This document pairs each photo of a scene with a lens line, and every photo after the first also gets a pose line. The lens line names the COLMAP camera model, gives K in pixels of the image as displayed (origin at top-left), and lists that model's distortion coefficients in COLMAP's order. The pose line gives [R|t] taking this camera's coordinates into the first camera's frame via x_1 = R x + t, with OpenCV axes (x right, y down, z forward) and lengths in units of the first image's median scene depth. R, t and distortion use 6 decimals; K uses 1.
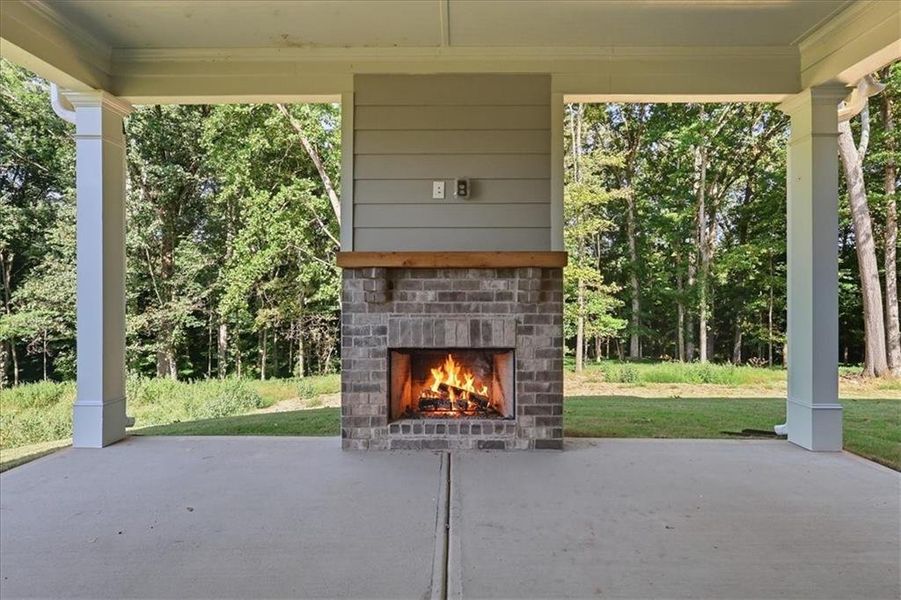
lens RADIAL K [[413.5, 0, 451.0], [0, 413.5, 294.7], [0, 0, 1]] dist [0.001149, -0.000336]
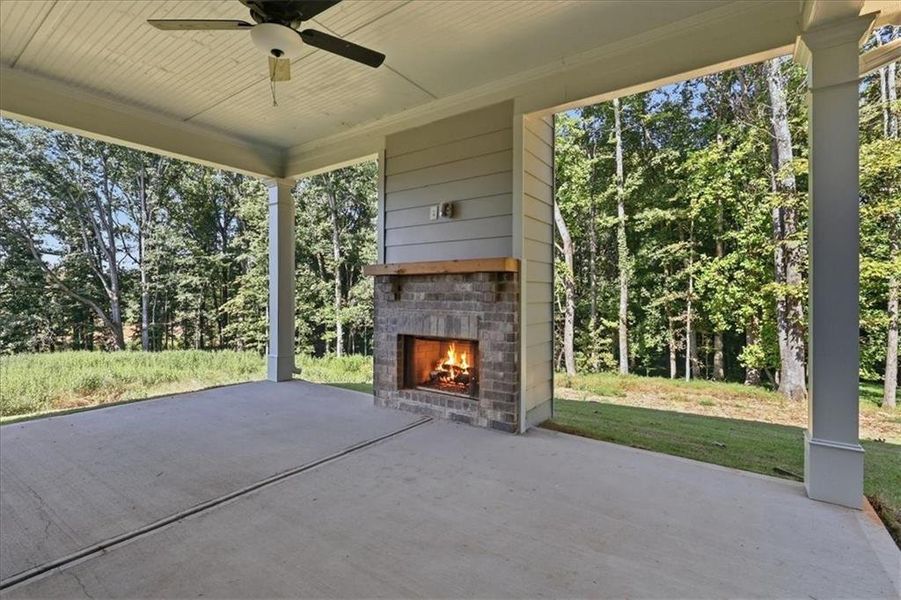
lens RADIAL K [[413.5, 0, 451.0], [0, 413.5, 294.7], [0, 0, 1]] dist [0.001149, -0.000336]
pose [[0.826985, 0.004687, -0.562205, 0.755215], [-0.005869, 0.999983, -0.000297, -0.001383], [0.562194, 0.003546, 0.826998, -0.025888]]
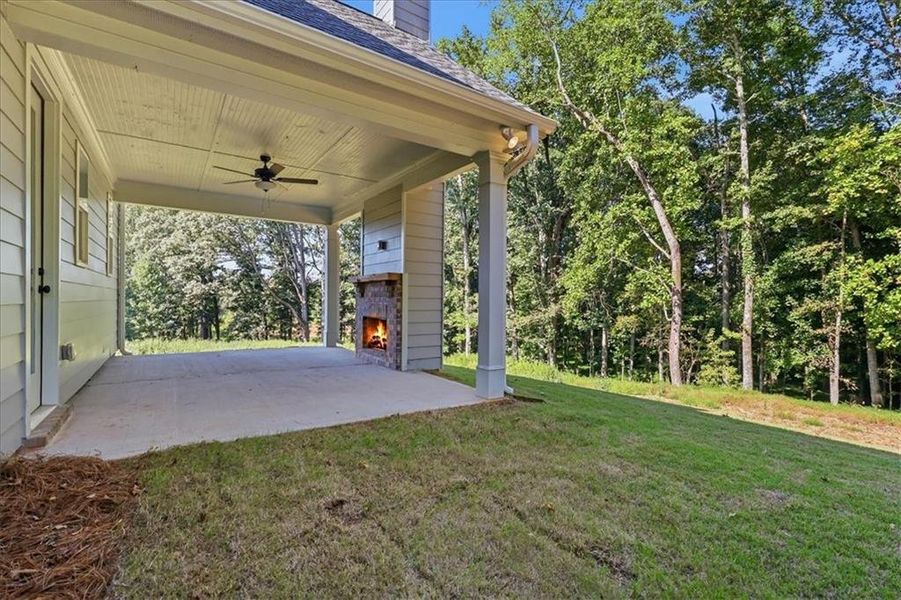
lens RADIAL K [[411.3, 0, 450.5], [0, 411.3, 300.0], [0, 0, 1]] dist [-0.000902, -0.000191]
pose [[0.576139, 0.007979, -0.817313, 2.048886], [-0.016821, 0.999856, -0.002096, 0.031271], [0.817179, 0.014955, 0.576190, 0.050361]]
